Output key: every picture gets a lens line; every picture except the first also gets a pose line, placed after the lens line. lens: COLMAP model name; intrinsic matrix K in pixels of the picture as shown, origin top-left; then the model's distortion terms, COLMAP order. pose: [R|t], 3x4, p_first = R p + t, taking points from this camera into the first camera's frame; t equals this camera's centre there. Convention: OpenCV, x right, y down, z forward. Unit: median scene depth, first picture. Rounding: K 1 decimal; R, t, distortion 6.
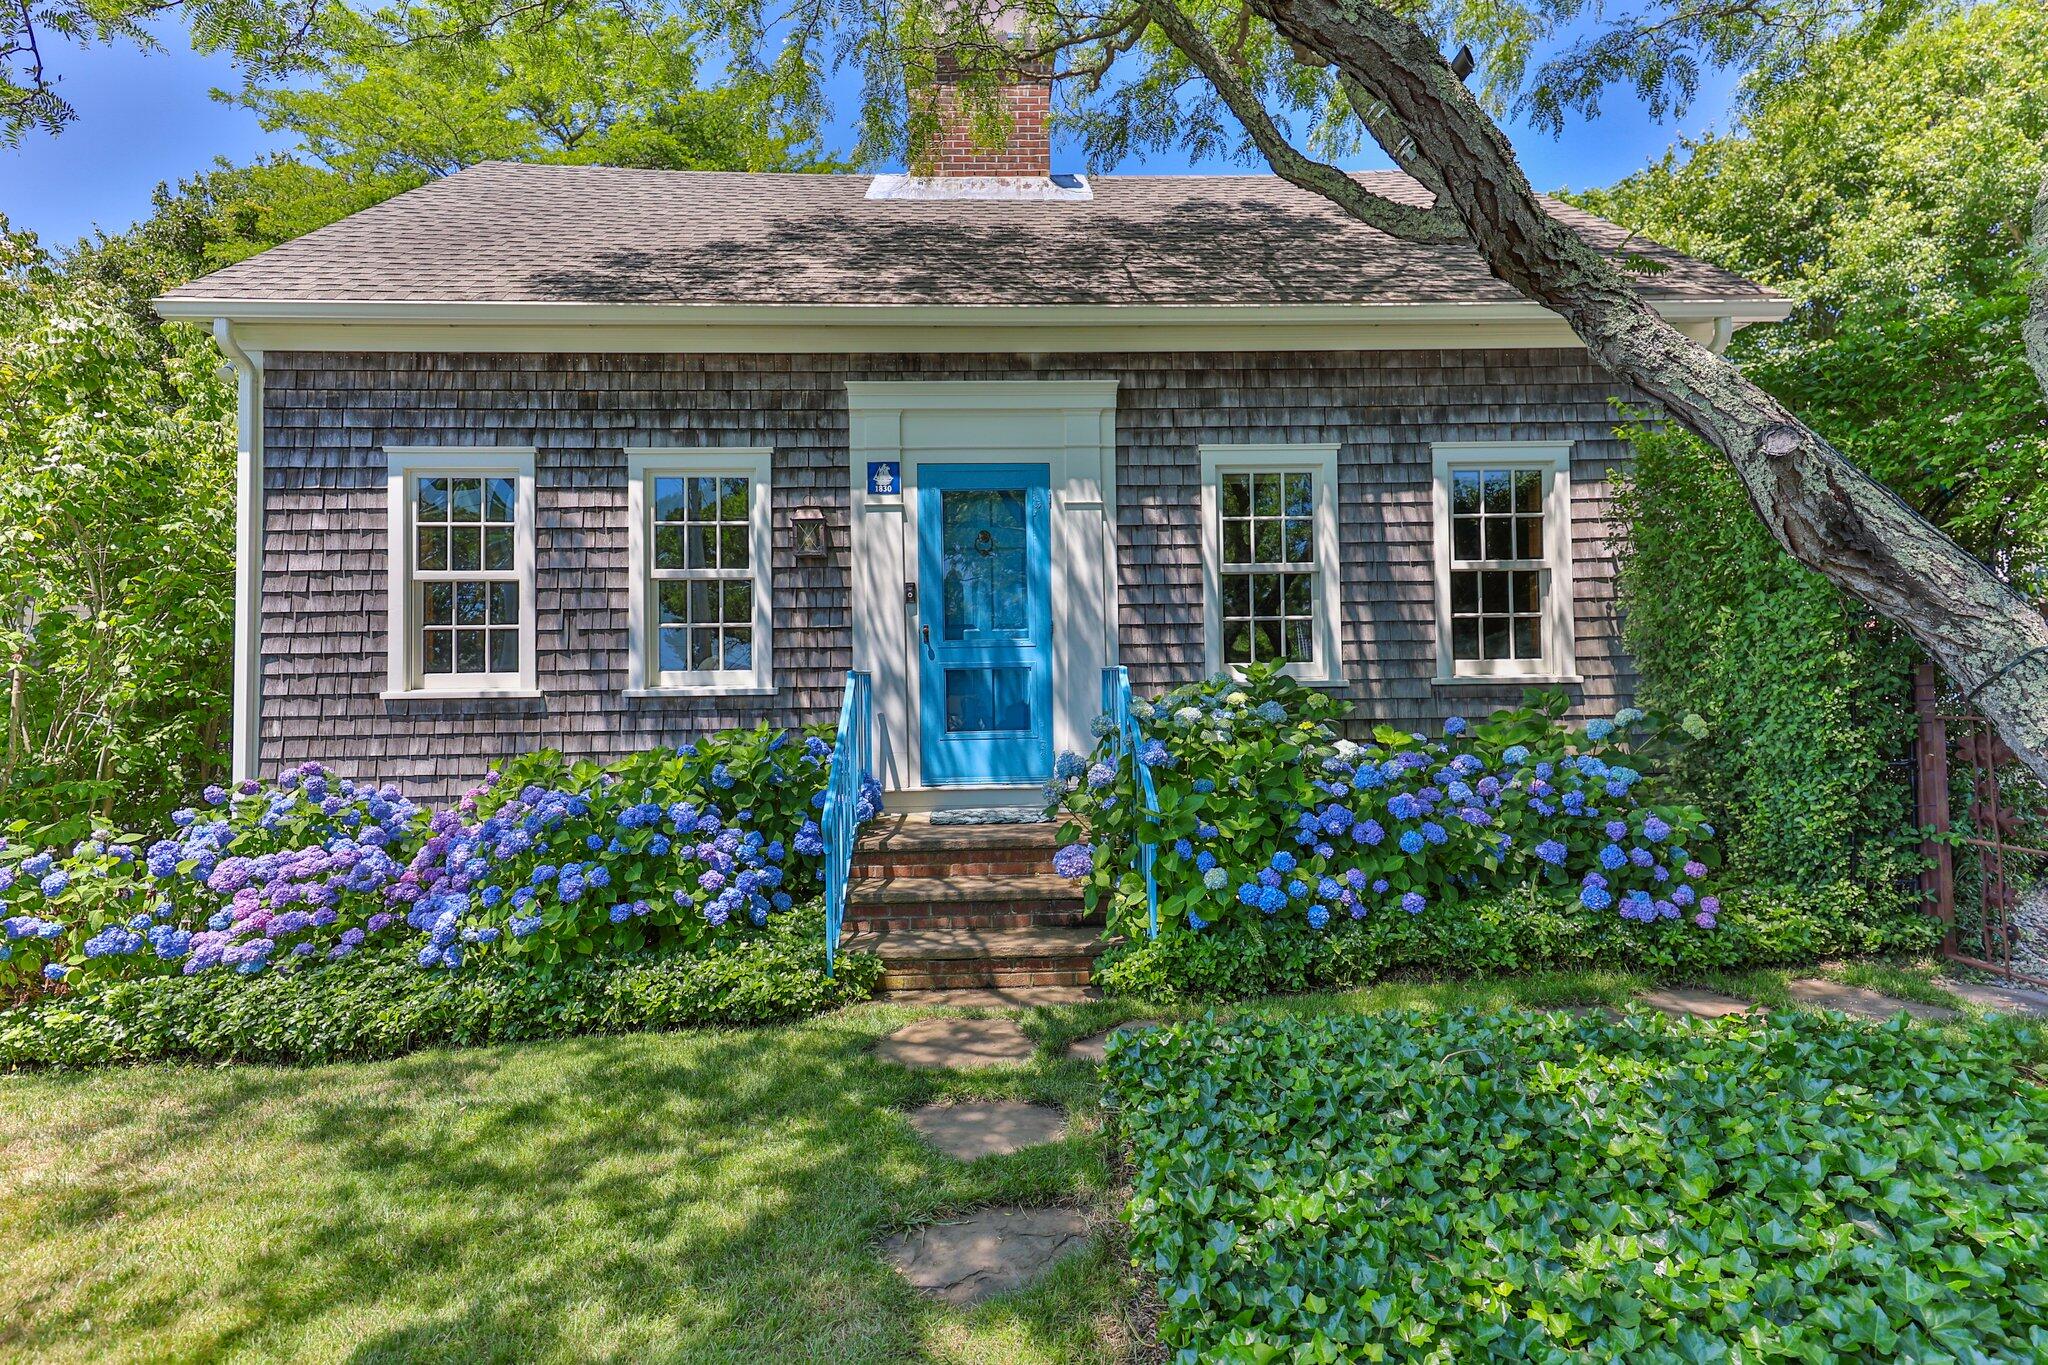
lens RADIAL K [[976.1, 0, 1024.0], [0, 976.1, 682.5], [0, 0, 1]] dist [0.002308, 0.008476]
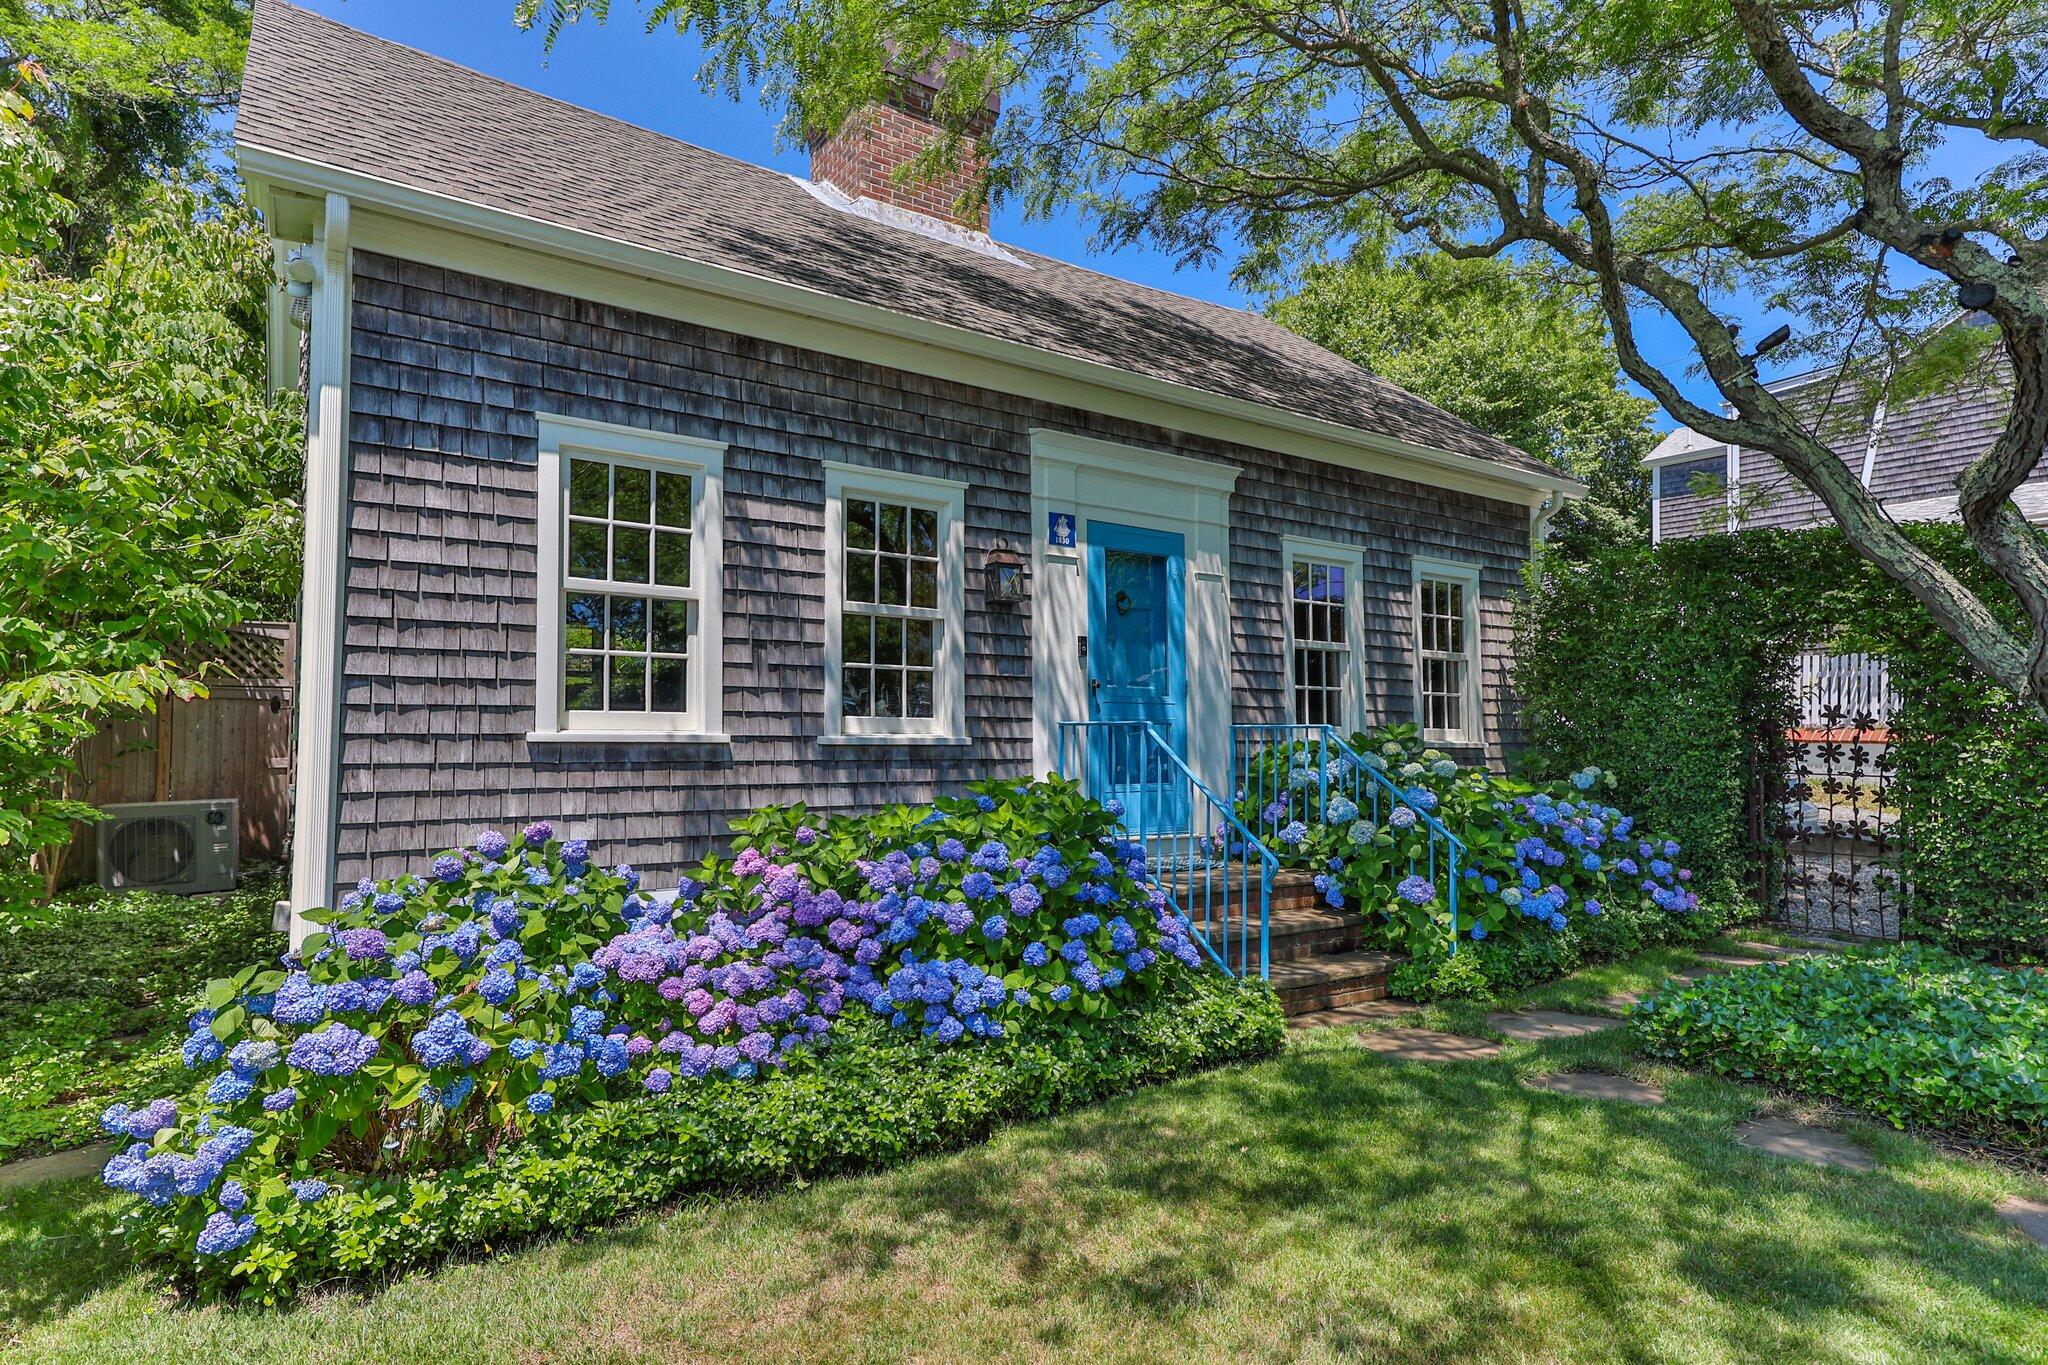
lens RADIAL K [[1045.4, 0, 1017.5], [0, 1045.4, 722.9], [0, 0, 1]] dist [0.000621, 0.010761]
pose [[0.861779, 0.027916, 0.506515, -0.730326], [-0.017227, 0.999519, -0.025778, 0.016587], [-0.506991, 0.013489, 0.861846, 0.107411]]
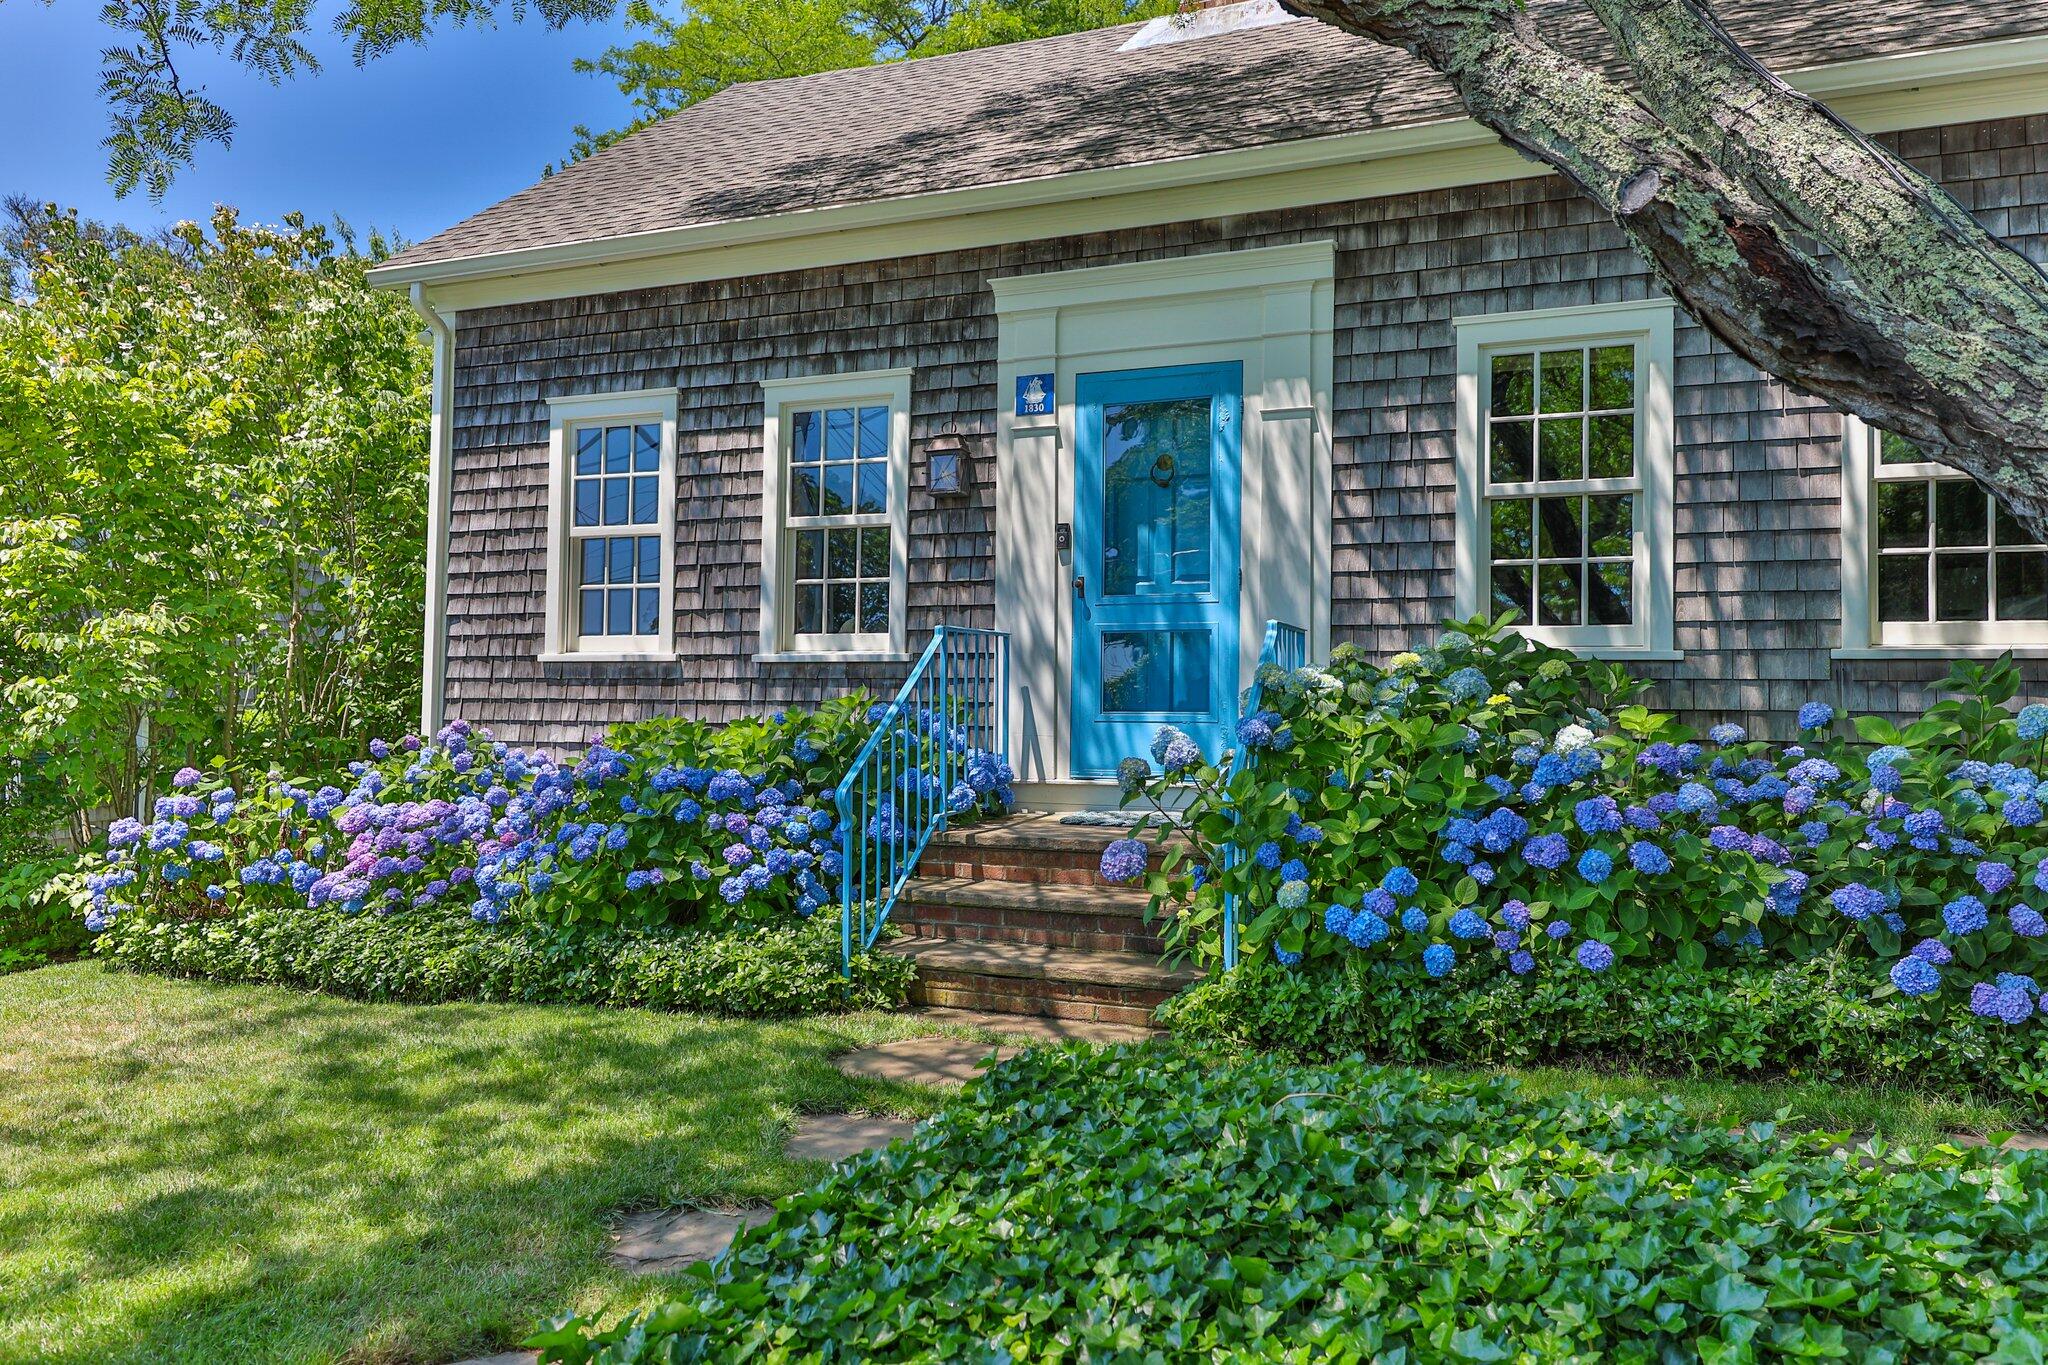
lens RADIAL K [[1281.9, 0, 1026.4], [0, 1281.9, 694.9], [0, 0, 1]] dist [0.001068, -0.001016]
pose [[0.924055, 0.019099, -0.381783, 0.263525], [-0.018560, 0.999815, 0.005093, 0.033959], [0.381809, 0.002379, 0.924238, 0.018471]]
